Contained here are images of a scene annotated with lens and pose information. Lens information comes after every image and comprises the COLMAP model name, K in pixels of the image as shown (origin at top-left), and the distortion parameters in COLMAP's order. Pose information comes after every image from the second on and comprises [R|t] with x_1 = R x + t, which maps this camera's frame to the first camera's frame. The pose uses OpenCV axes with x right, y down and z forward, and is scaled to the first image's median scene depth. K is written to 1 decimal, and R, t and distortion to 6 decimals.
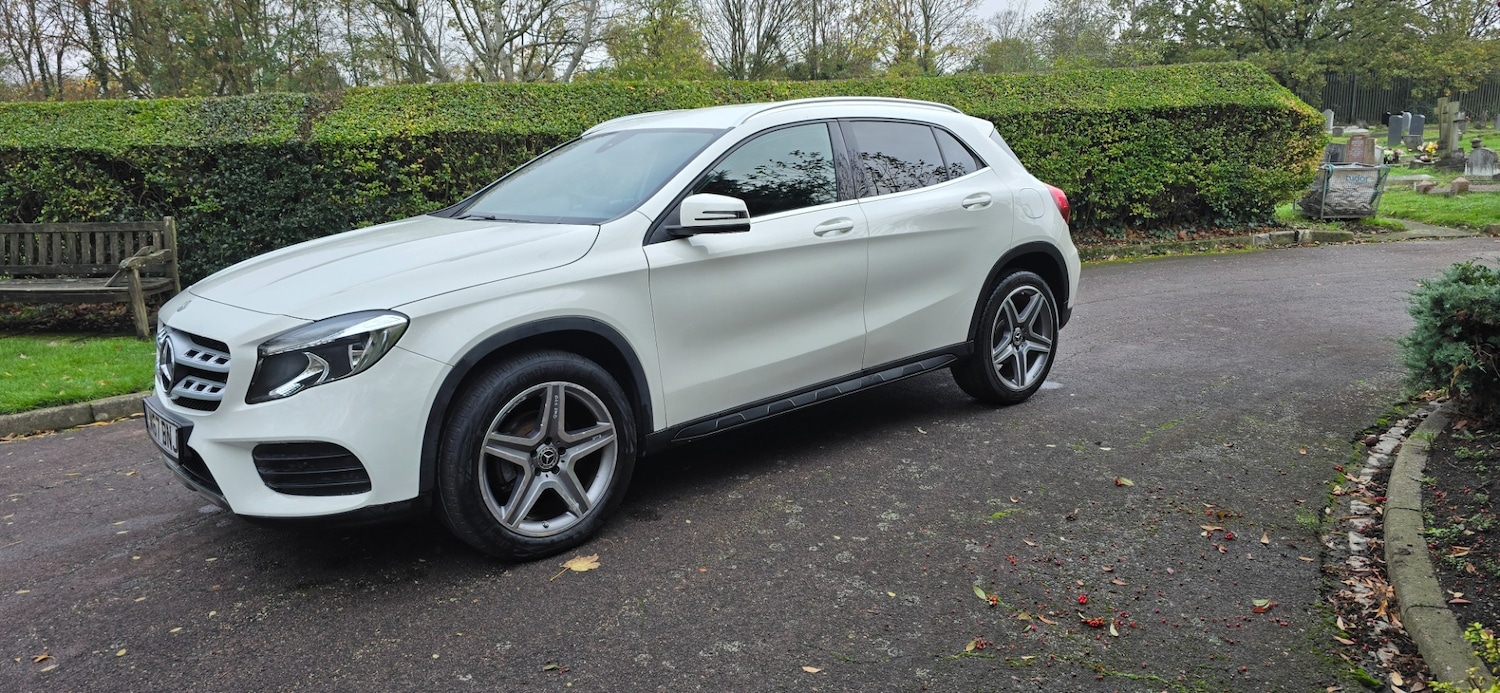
lens RADIAL K [[999.1, 0, 757.4], [0, 999.1, 373.2], [0, 0, 1]] dist [0.062765, -0.055389]
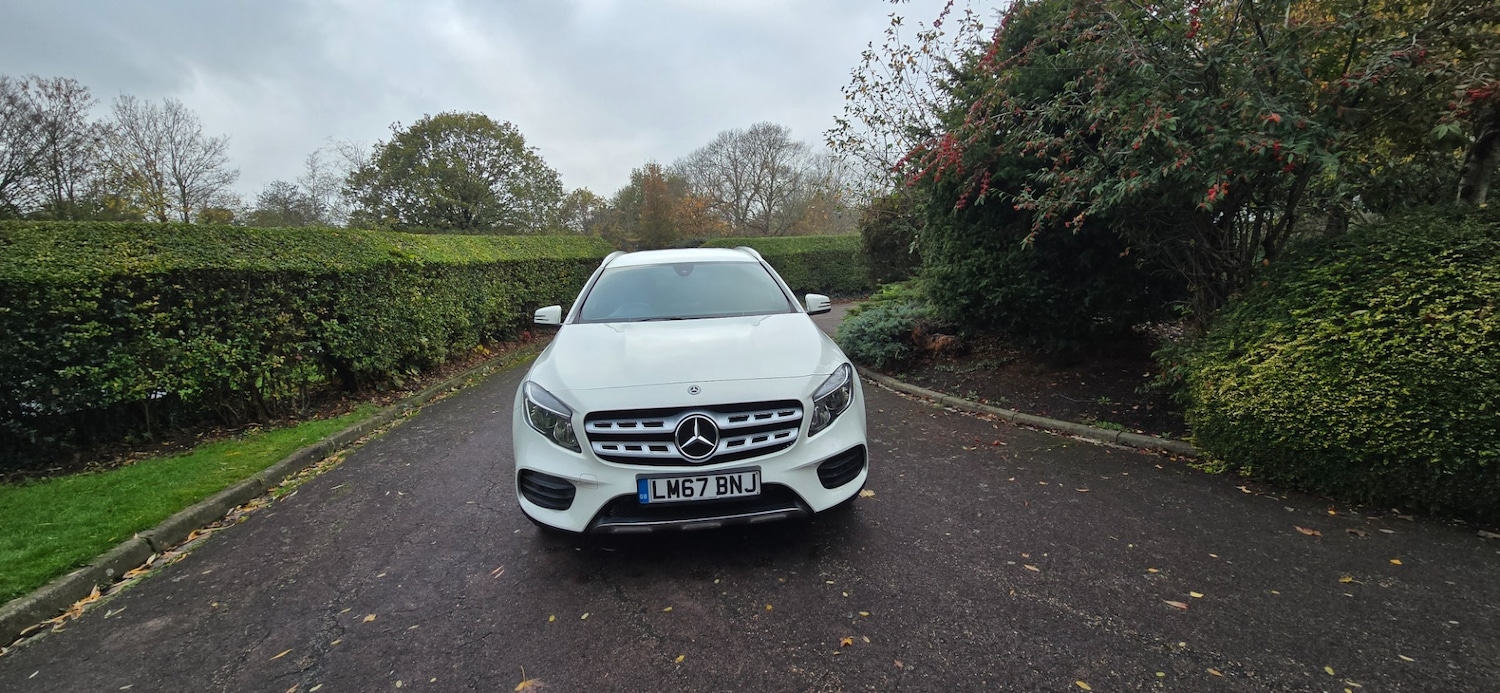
lens RADIAL K [[614.4, 0, 743.9], [0, 614.4, 343.4], [0, 0, 1]] dist [-0.007995, 0.003415]
pose [[0.571547, -0.096743, 0.814846, -0.501363], [0.197305, 0.980095, -0.022031, -0.040778], [-0.796495, 0.173365, 0.579258, 0.204355]]
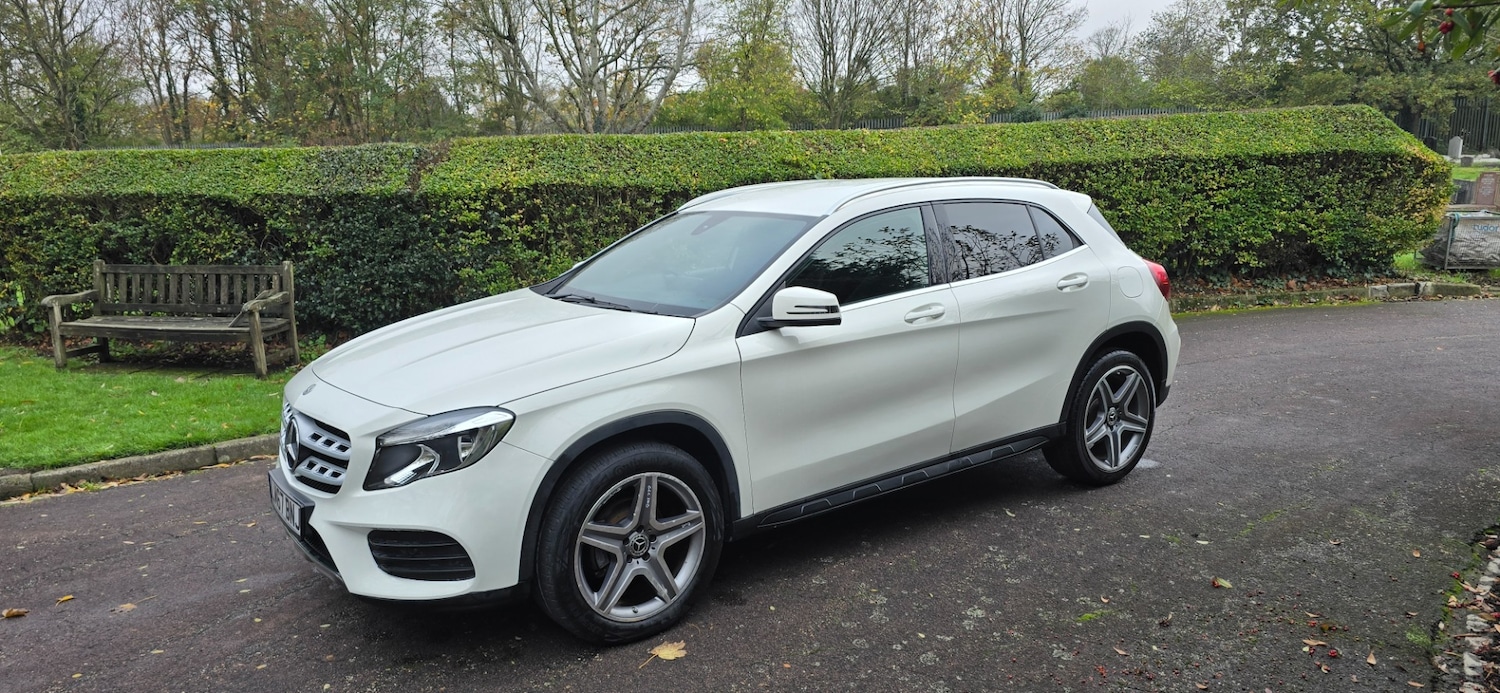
lens RADIAL K [[1004.5, 0, 746.7], [0, 1004.5, 383.6], [0, 0, 1]] dist [0.064477, -0.059535]
pose [[0.995484, 0.027566, -0.090836, -0.004077], [-0.028332, 0.999573, -0.007152, -0.033345], [0.090600, 0.009694, 0.995840, -0.010174]]
